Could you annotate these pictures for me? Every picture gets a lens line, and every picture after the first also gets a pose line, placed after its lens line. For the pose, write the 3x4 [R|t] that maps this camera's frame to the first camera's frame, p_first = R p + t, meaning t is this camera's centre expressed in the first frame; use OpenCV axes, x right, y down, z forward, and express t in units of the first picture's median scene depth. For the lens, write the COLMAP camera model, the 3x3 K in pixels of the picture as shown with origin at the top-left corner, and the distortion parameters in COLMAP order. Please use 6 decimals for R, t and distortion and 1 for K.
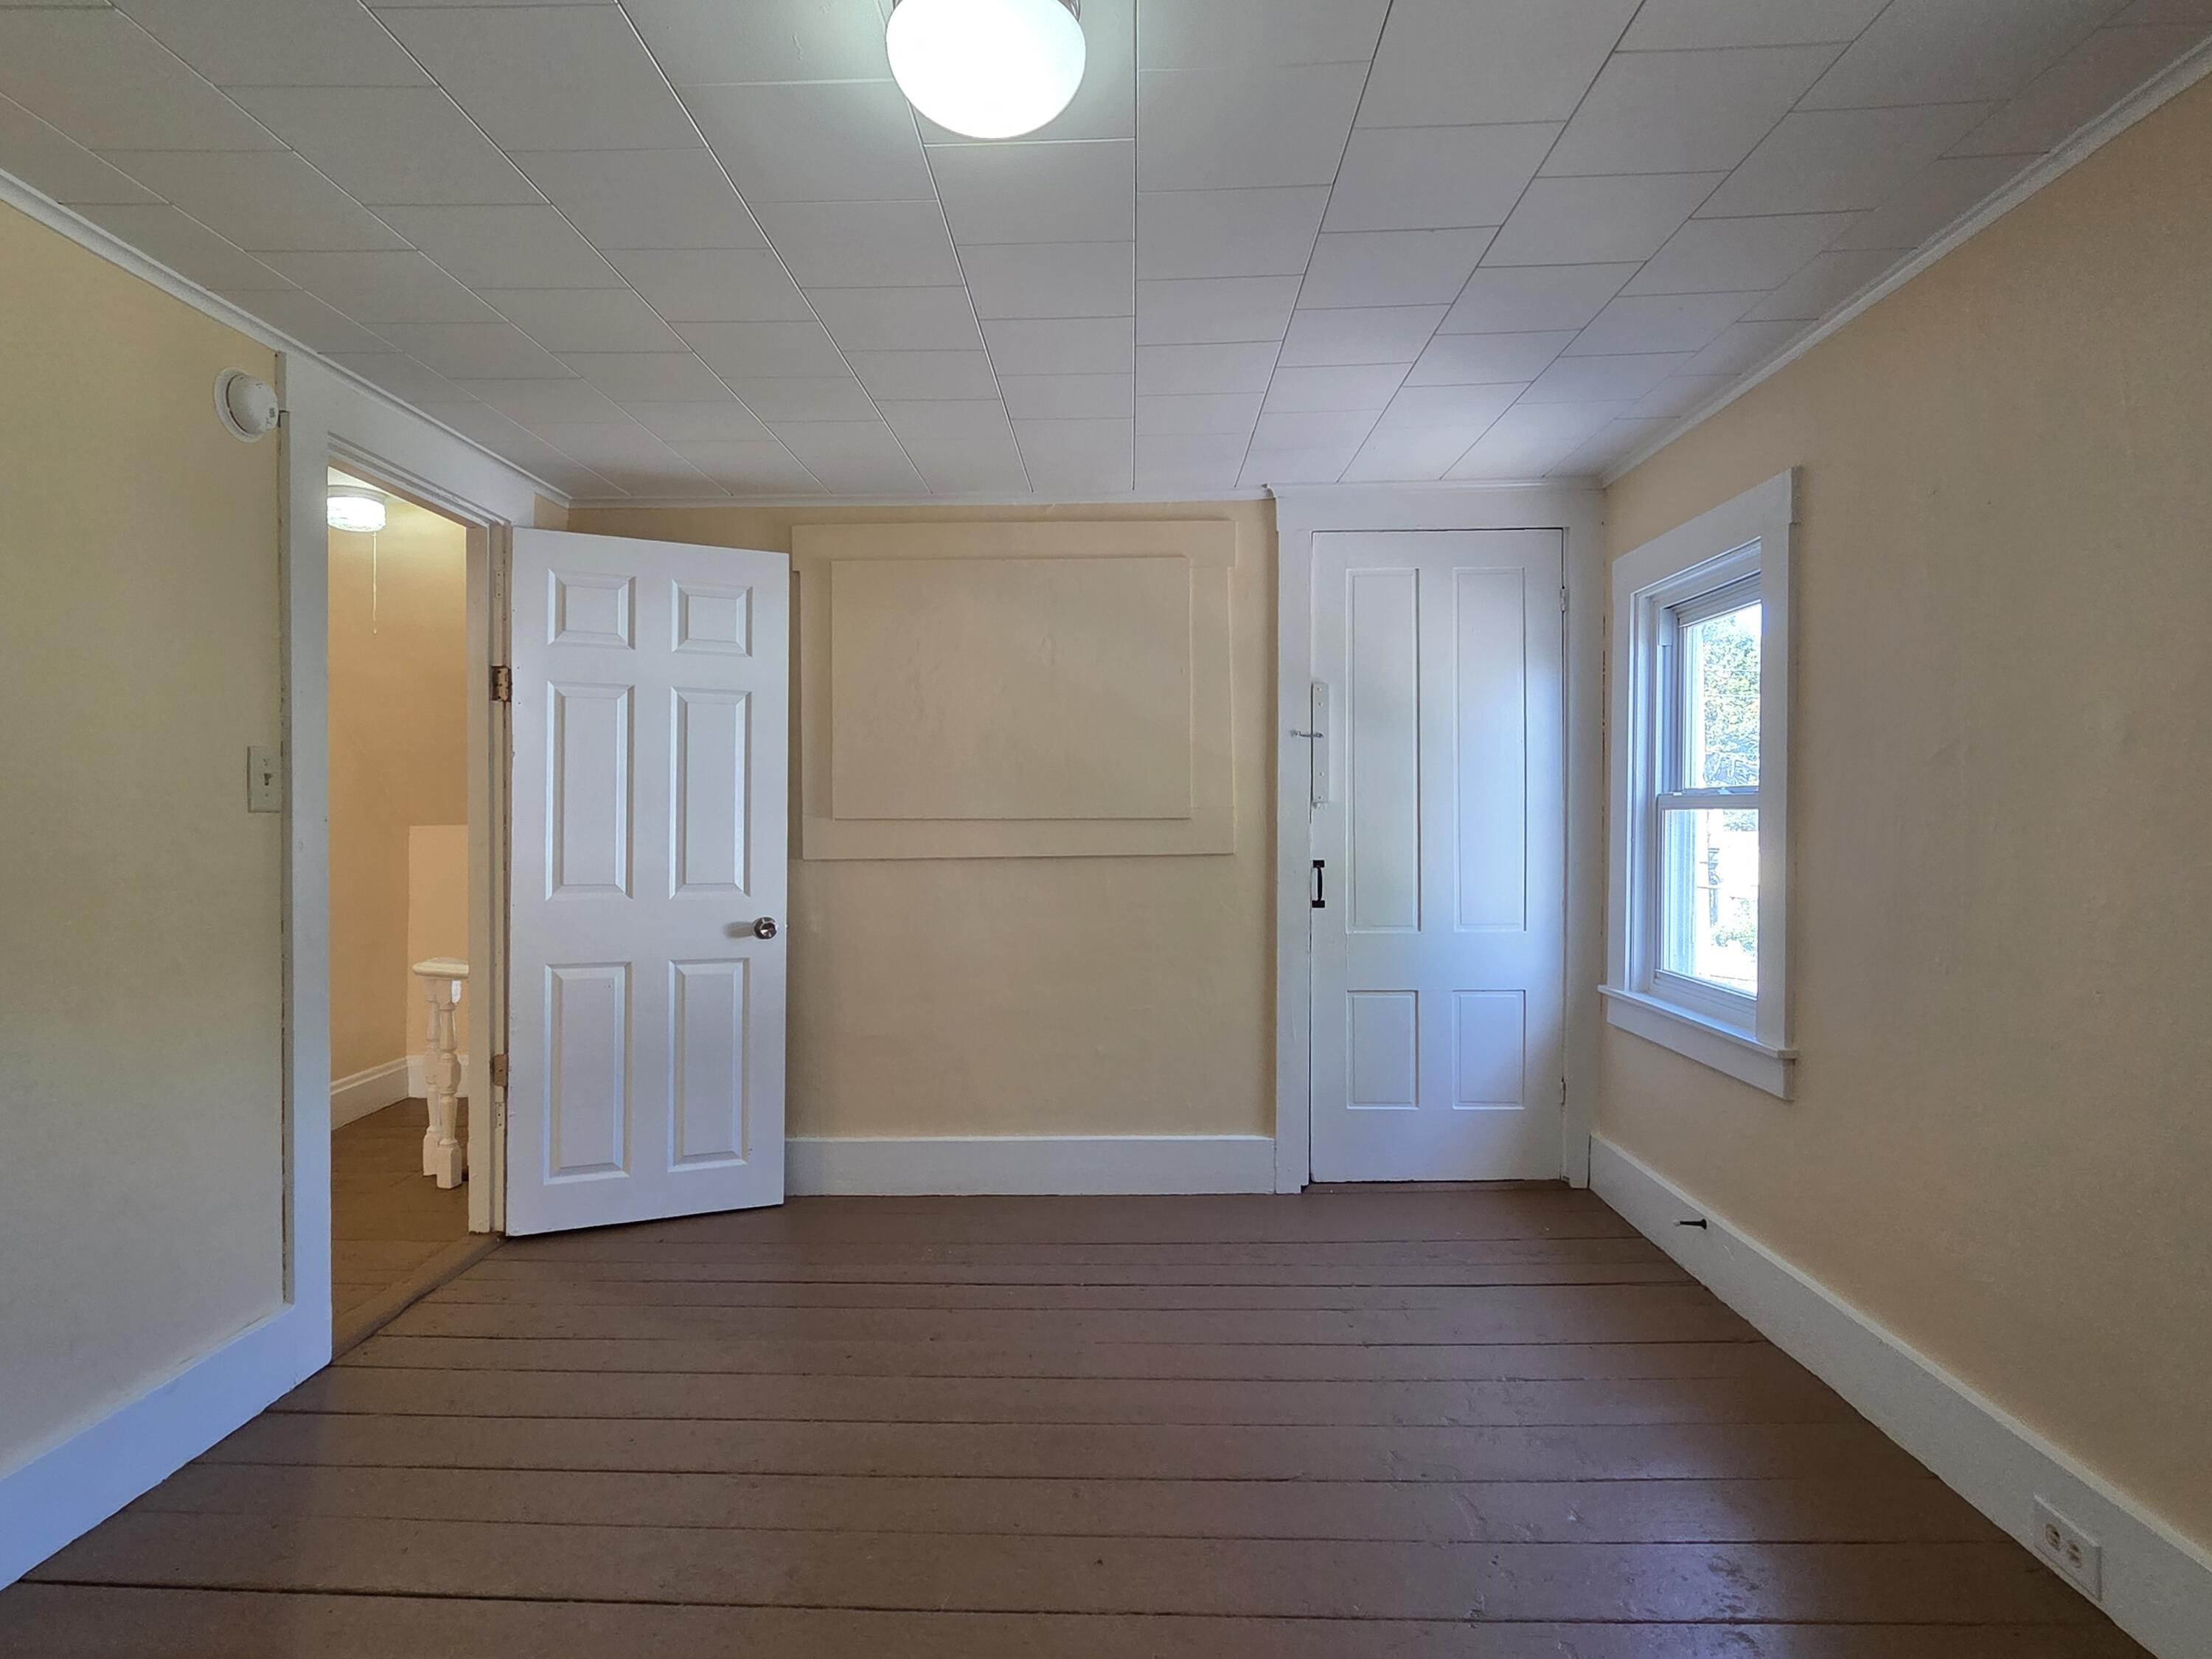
lens RADIAL K [[1205.5, 0, 1103.4], [0, 1205.5, 826.7], [0, 0, 1]] dist [0.003296, 0.000995]
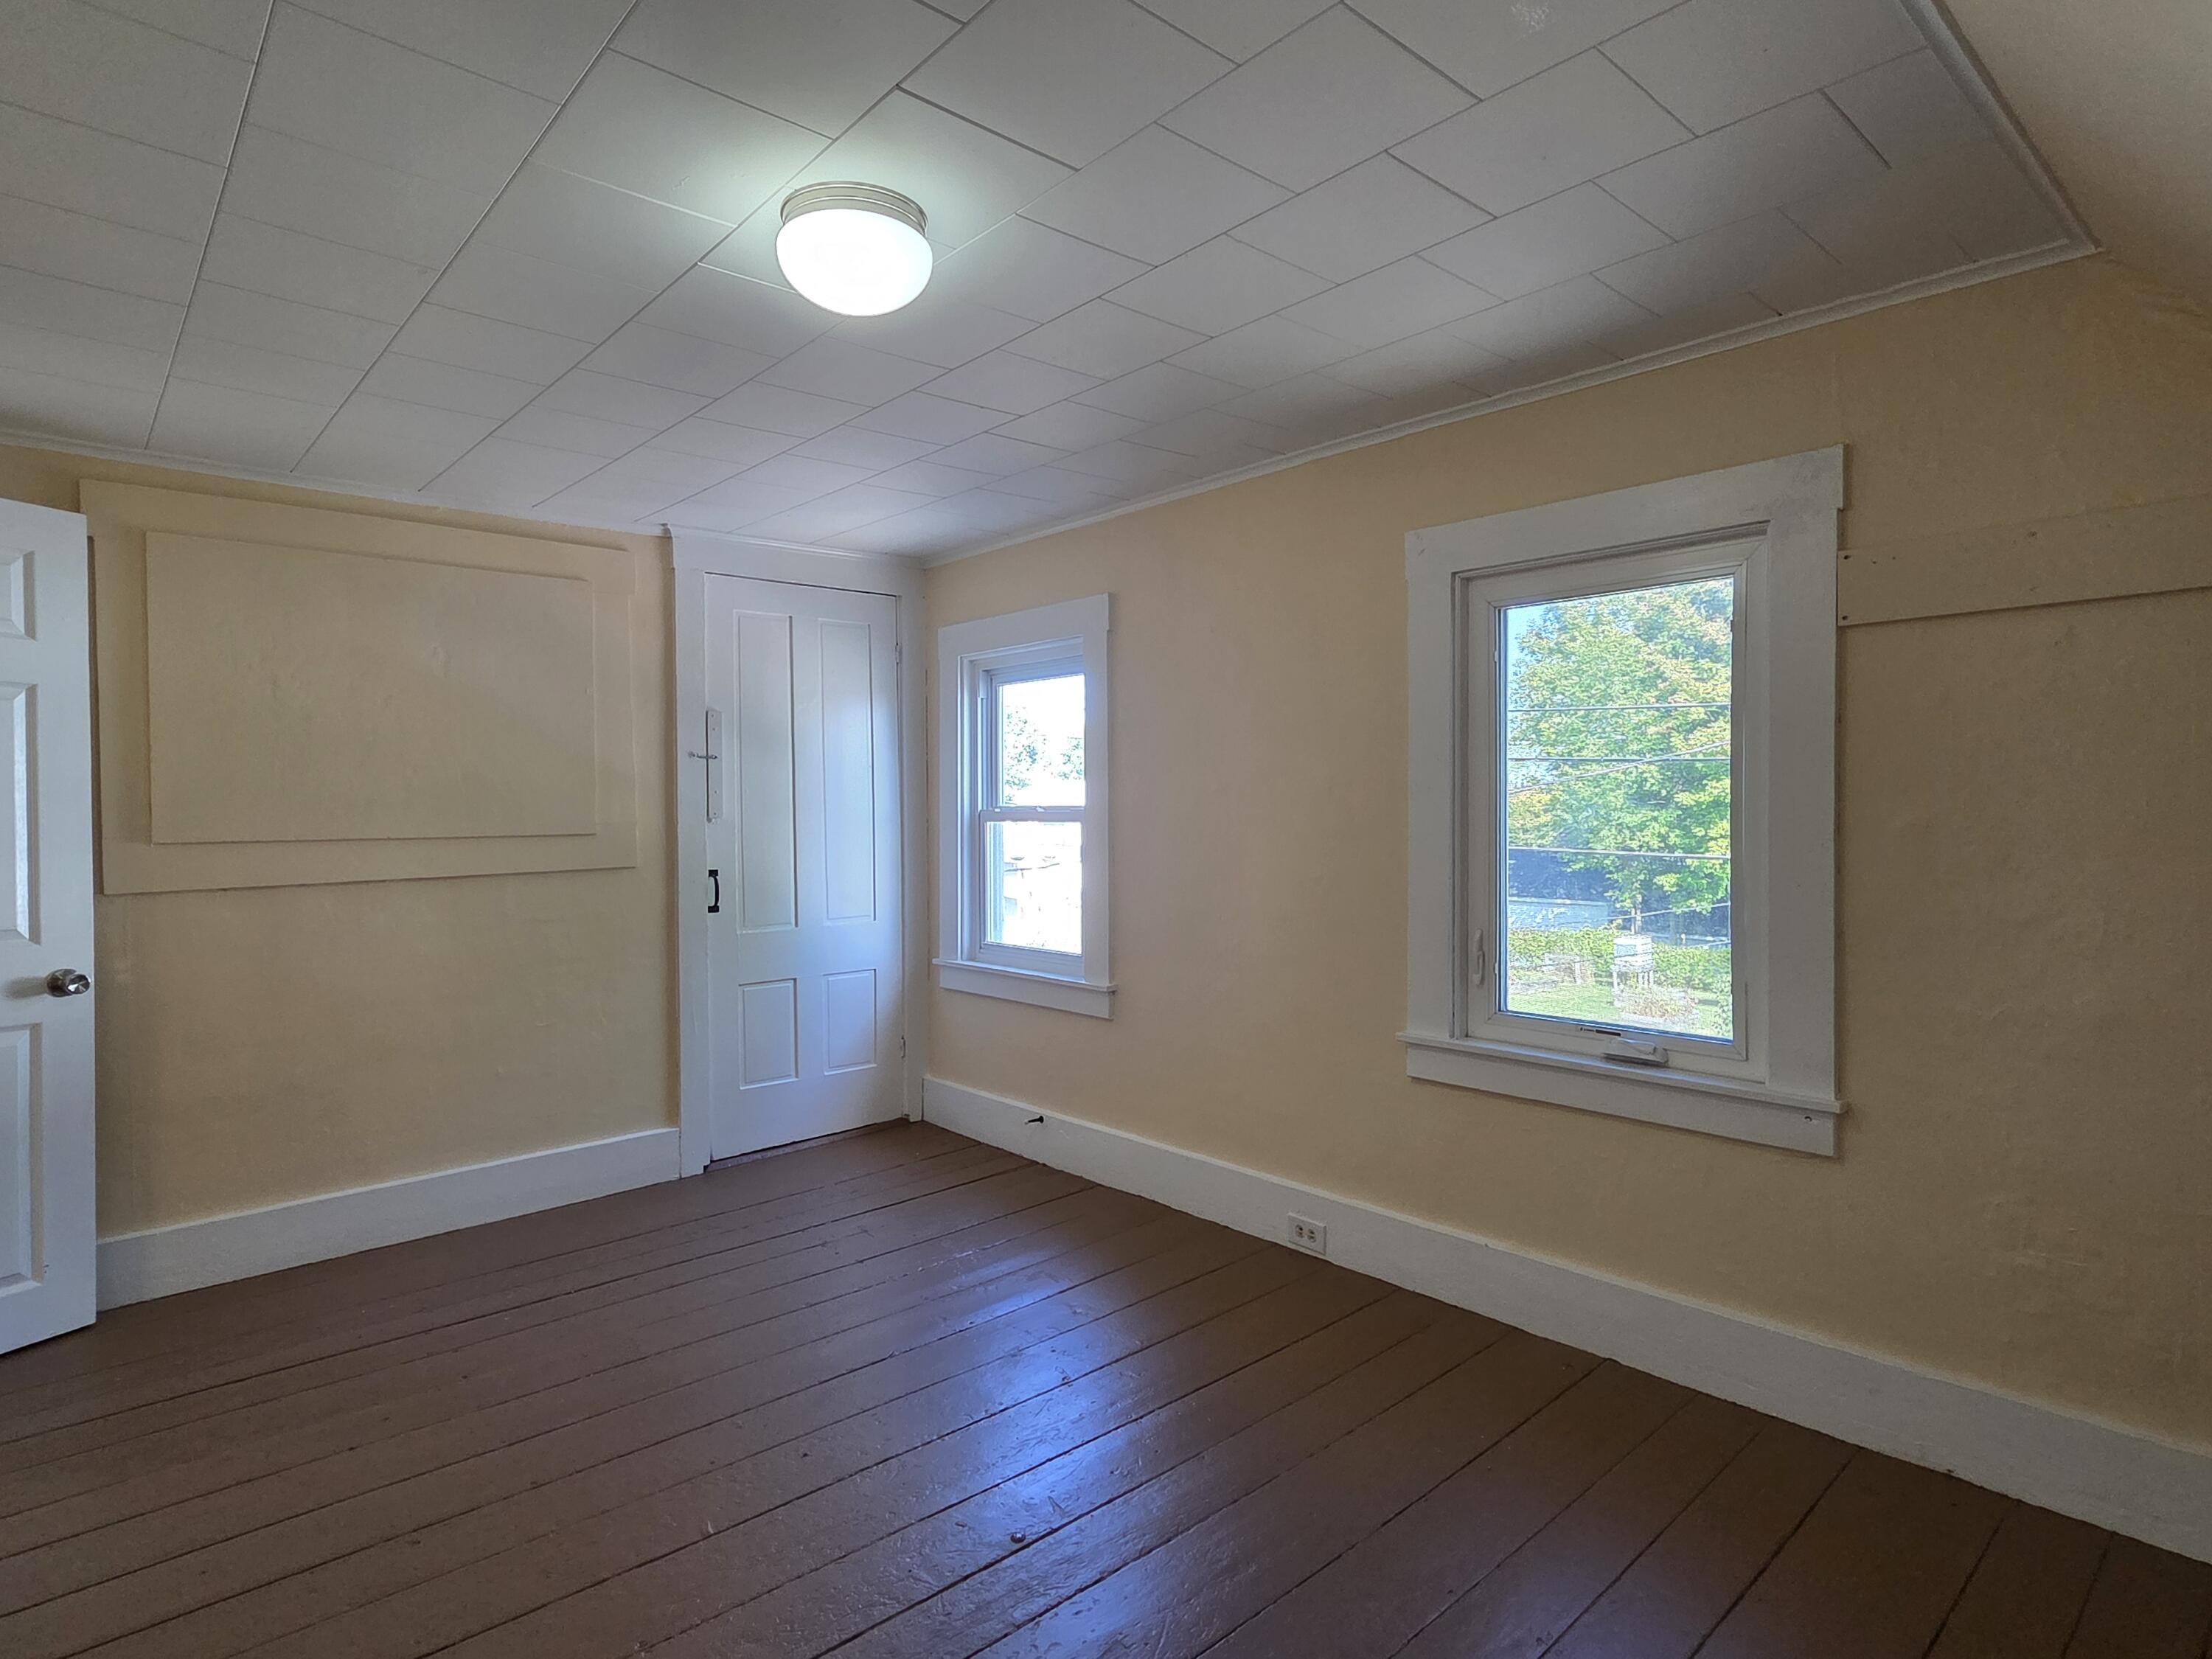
lens RADIAL K [[1205.5, 0, 1096.9], [0, 1205.5, 822.5], [0, 0, 1]] dist [0.003296, 0.000995]
pose [[0.727530, -0.013108, 0.685951, -0.328448], [0.013815, 0.999895, 0.004455, -0.015772], [-0.685937, 0.006235, 0.727634, -0.049017]]
